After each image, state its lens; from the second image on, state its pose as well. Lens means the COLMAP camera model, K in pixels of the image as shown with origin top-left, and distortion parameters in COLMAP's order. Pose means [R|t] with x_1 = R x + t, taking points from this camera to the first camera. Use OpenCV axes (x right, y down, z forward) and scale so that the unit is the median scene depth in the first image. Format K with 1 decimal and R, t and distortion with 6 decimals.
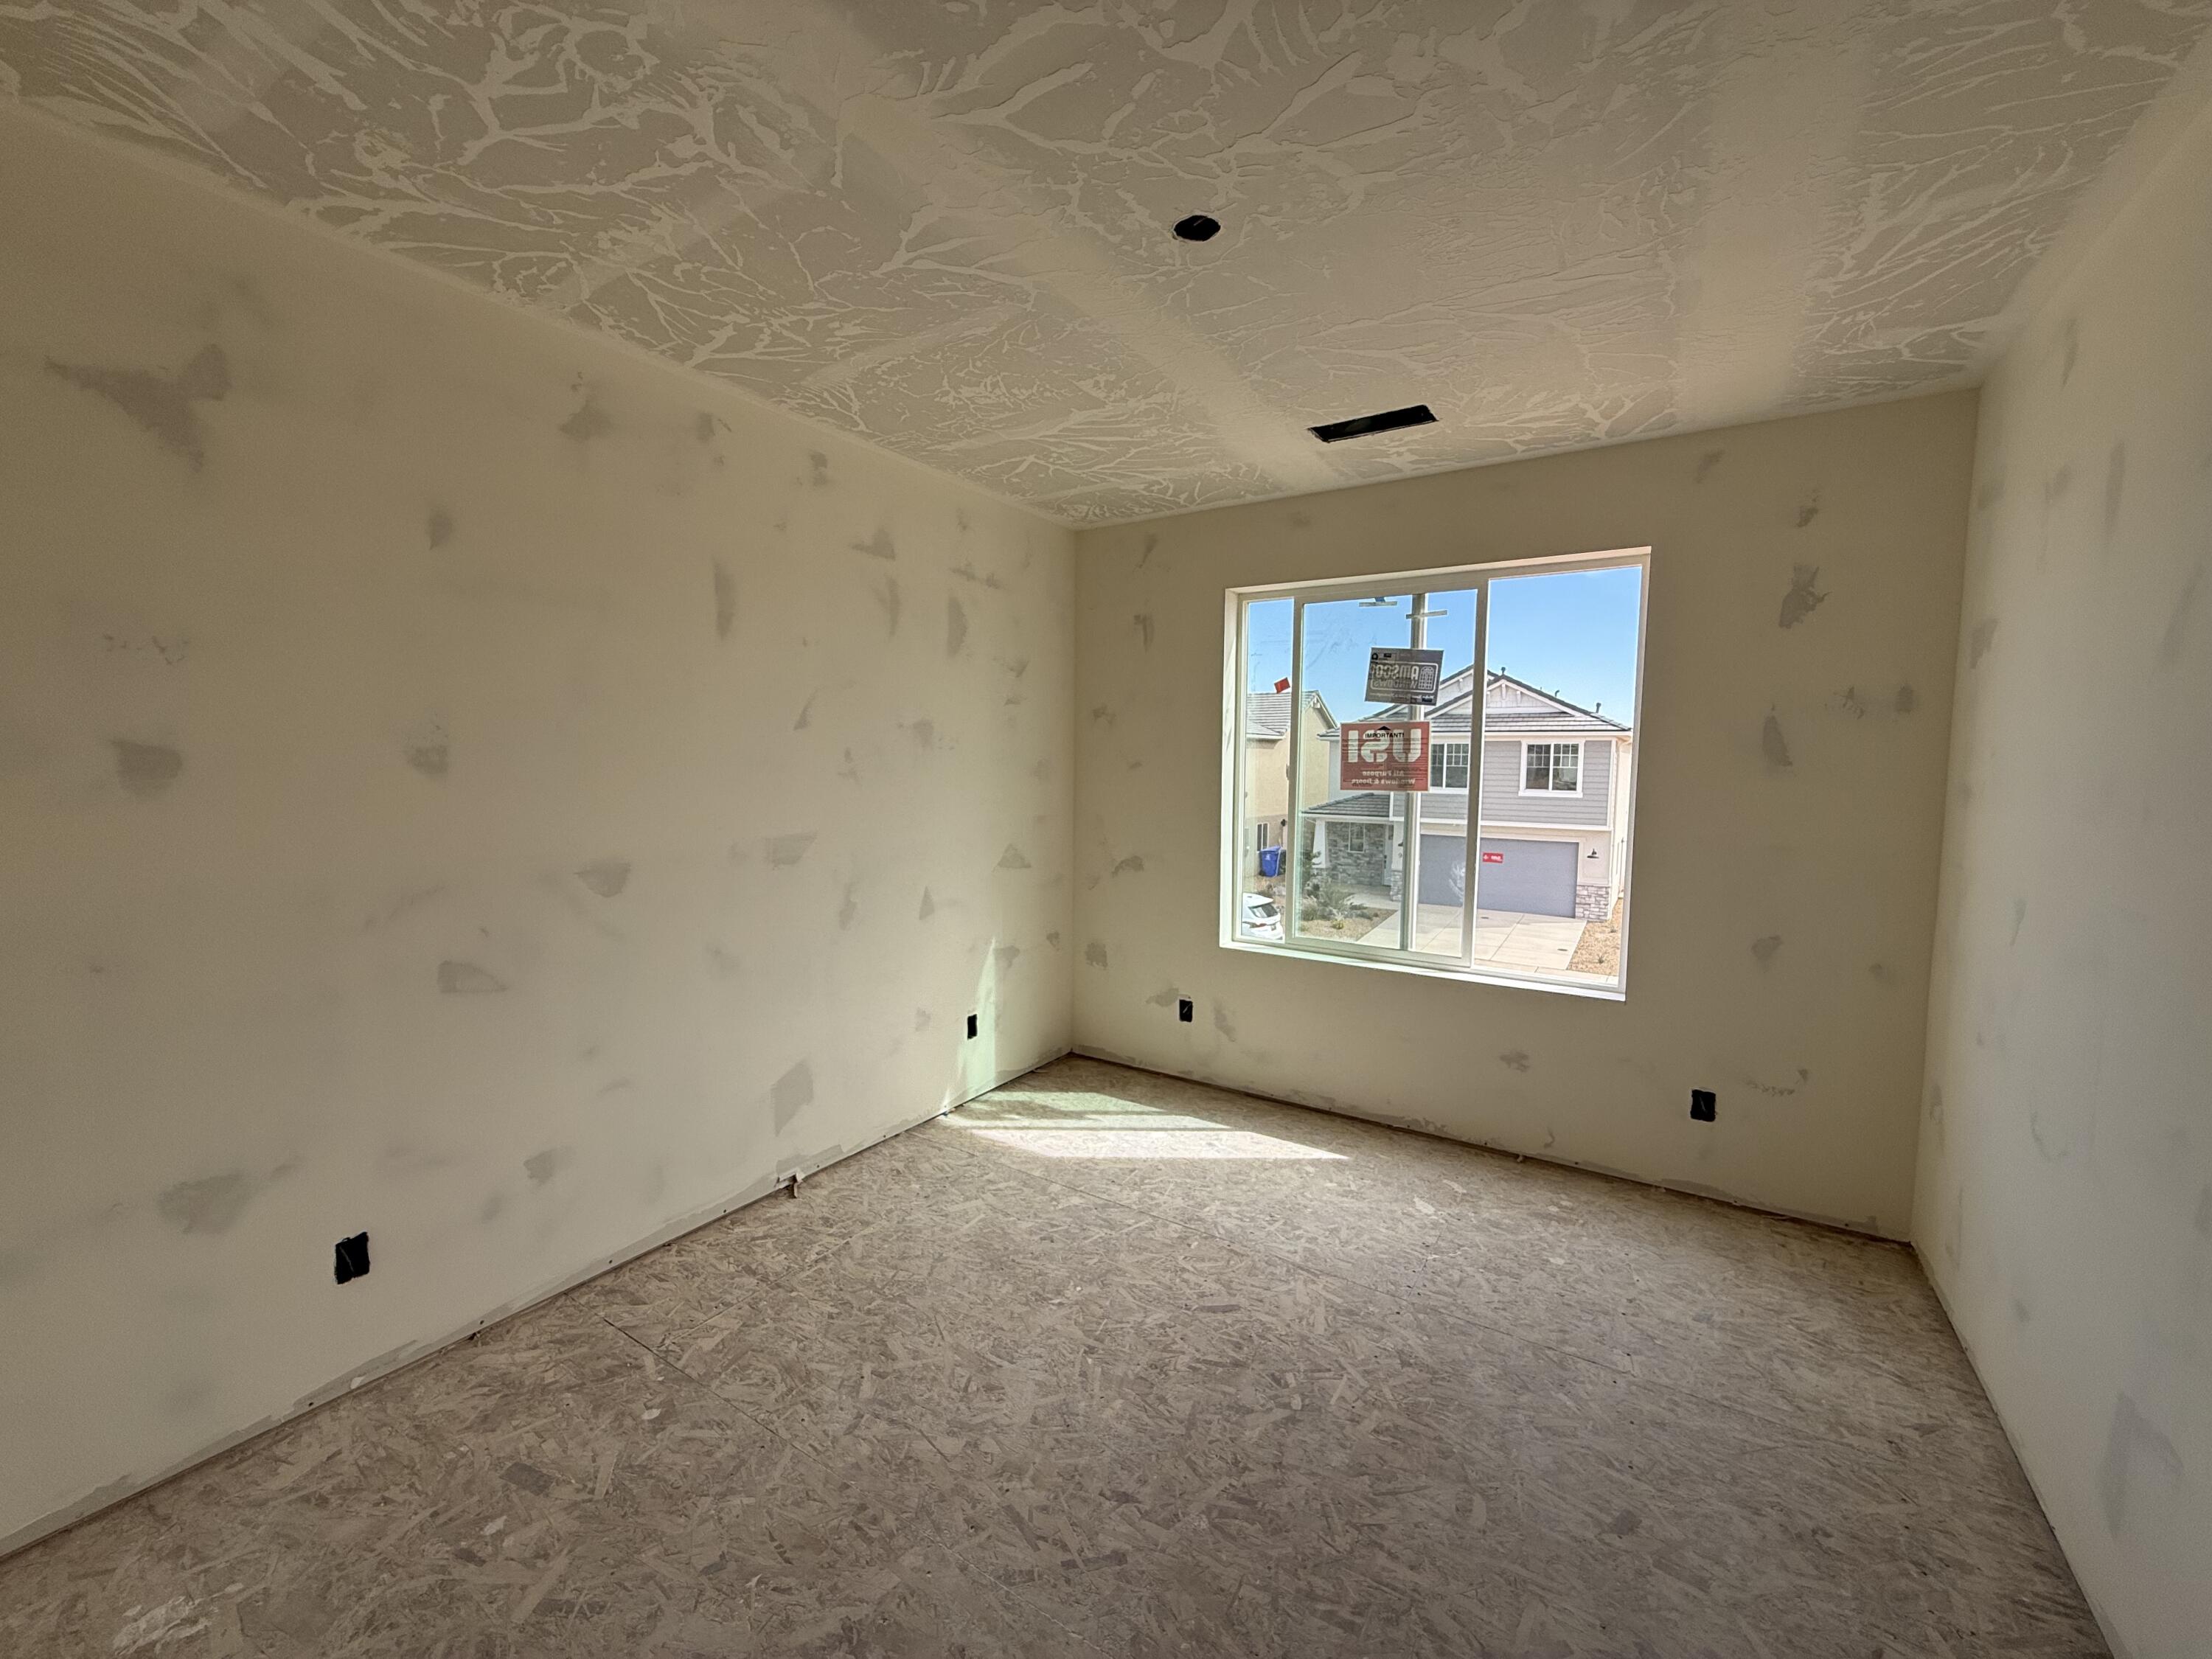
lens RADIAL K [[892.5, 0, 1101.6], [0, 892.5, 829.9], [0, 0, 1]] dist [0.000769, 0.000202]
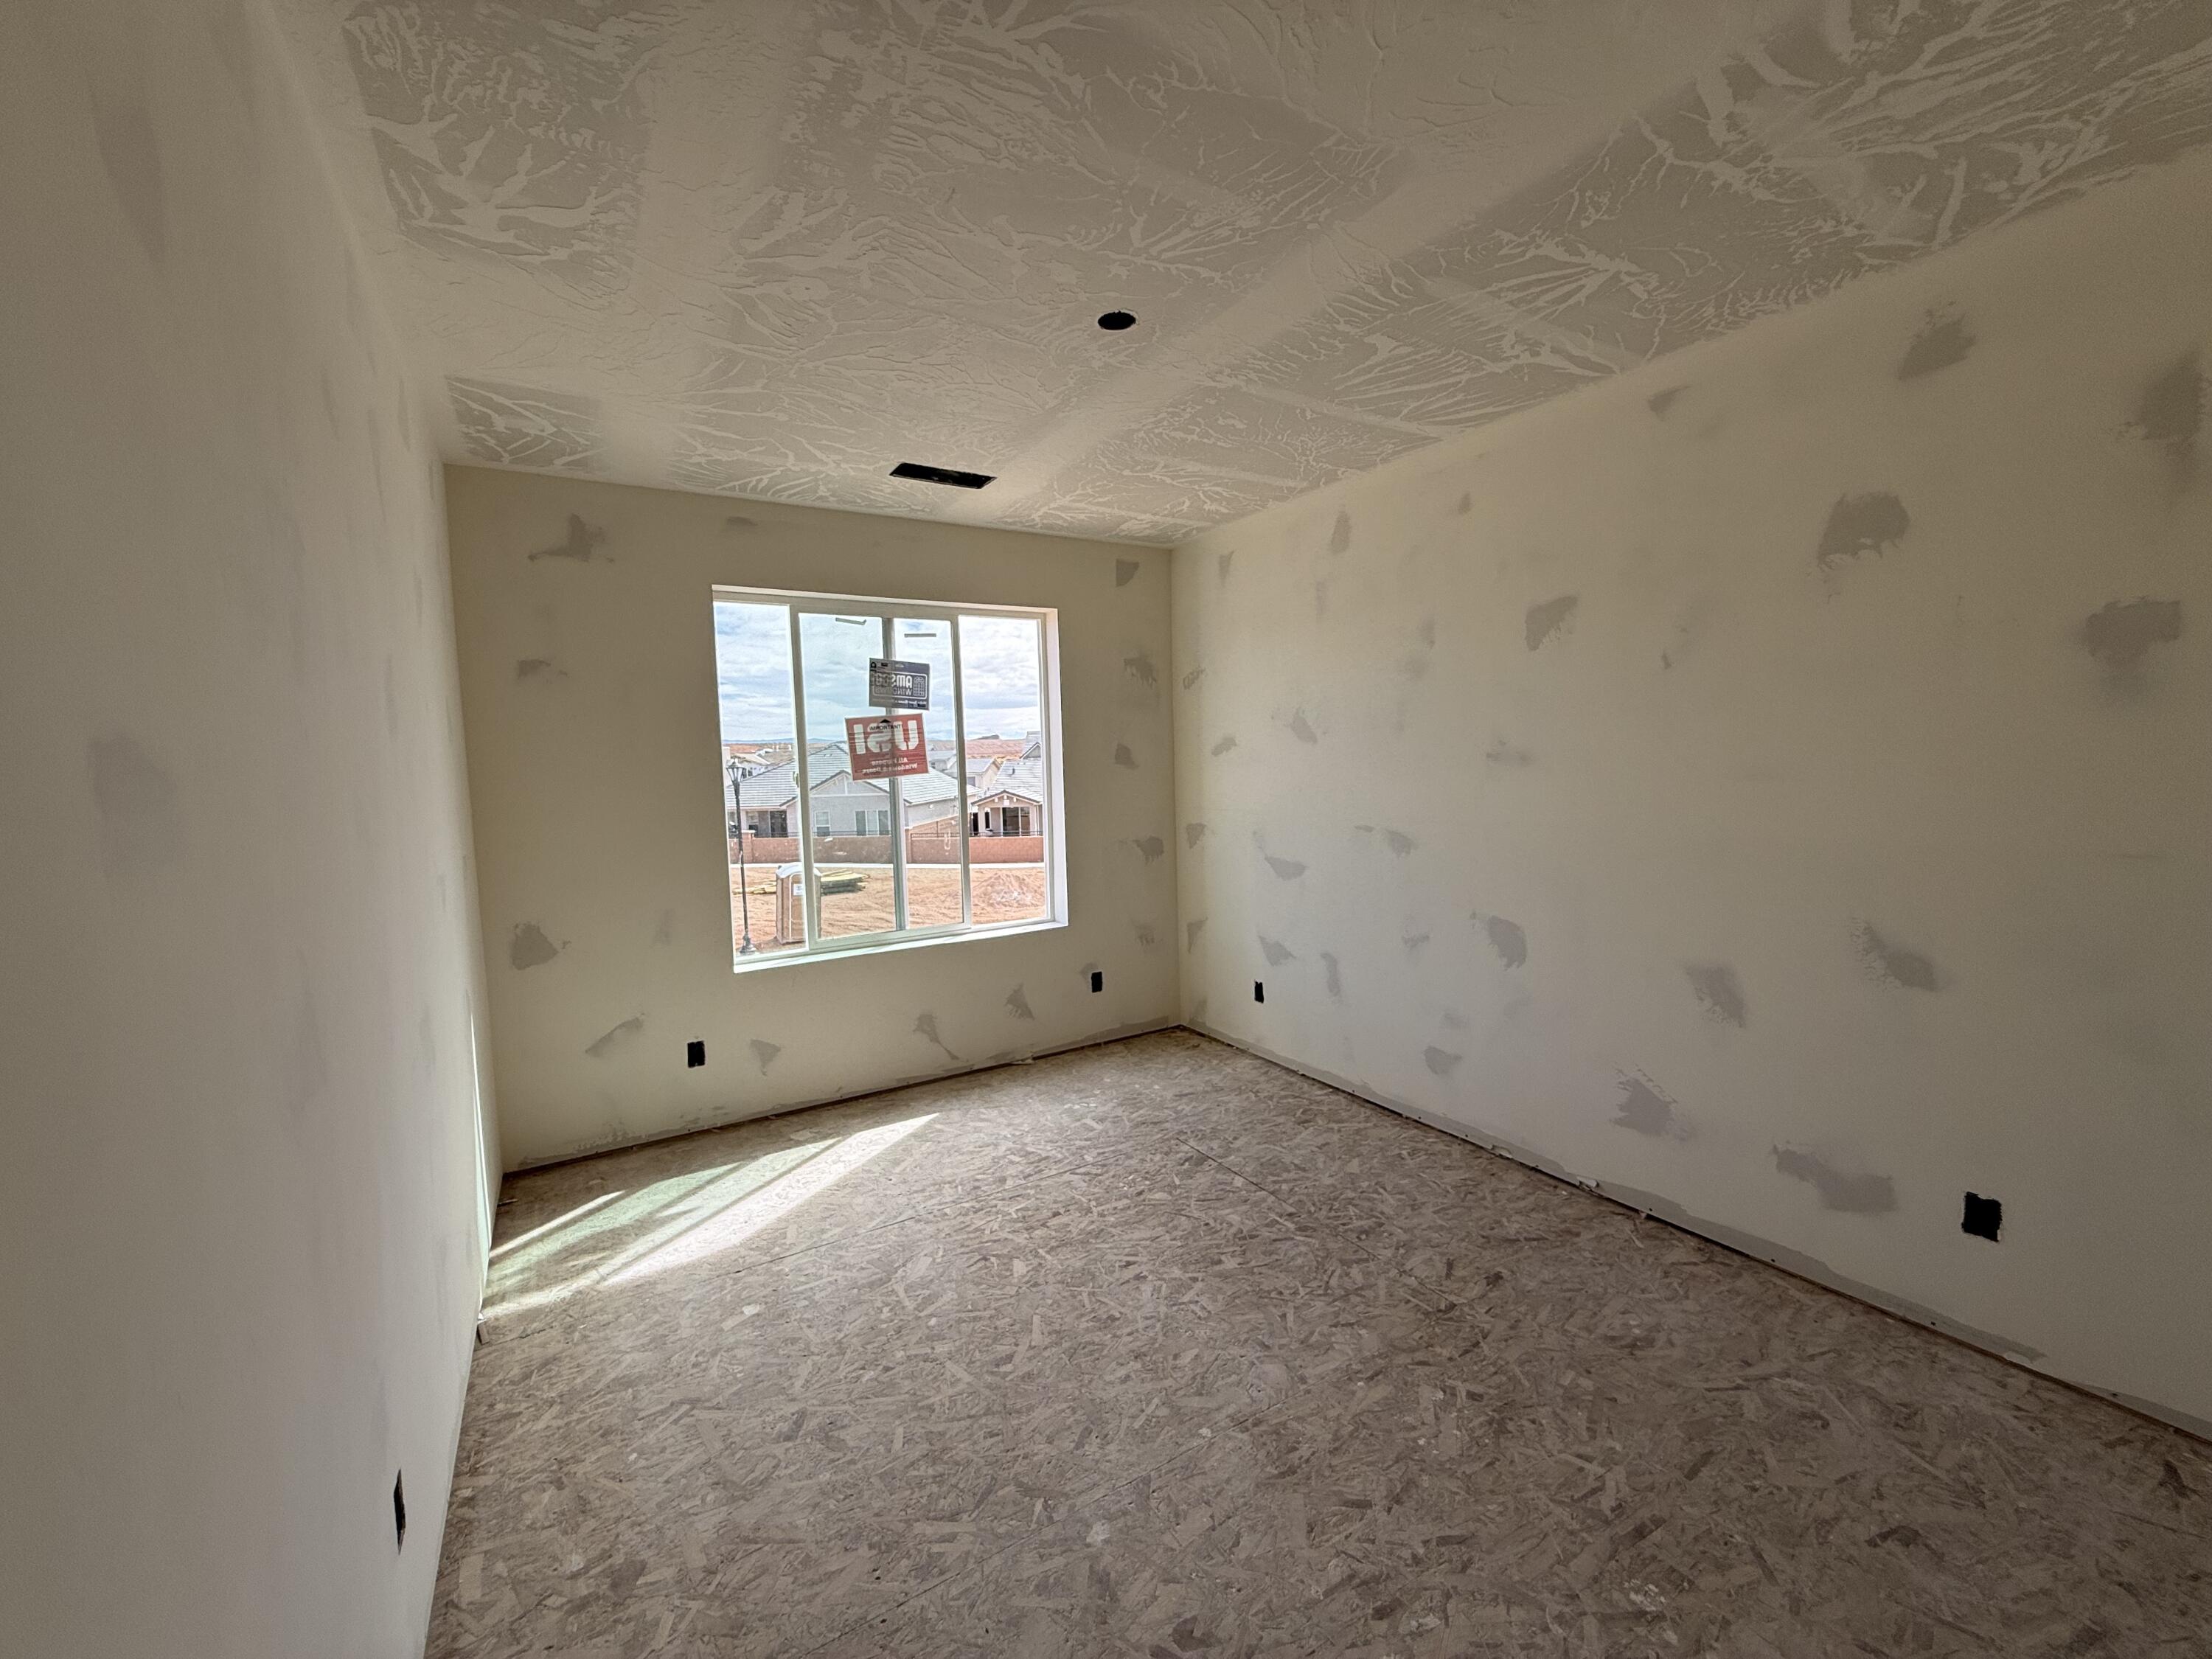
lens RADIAL K [[880.3, 0, 1085.5], [0, 880.3, 827.4], [0, 0, 1]] dist [0.000412, 0.000067]
pose [[0.433177, -0.100034, 0.895740, -0.572855], [0.097246, 0.993208, 0.063890, -0.045255], [-0.896047, 0.059432, 0.439963, 0.295619]]
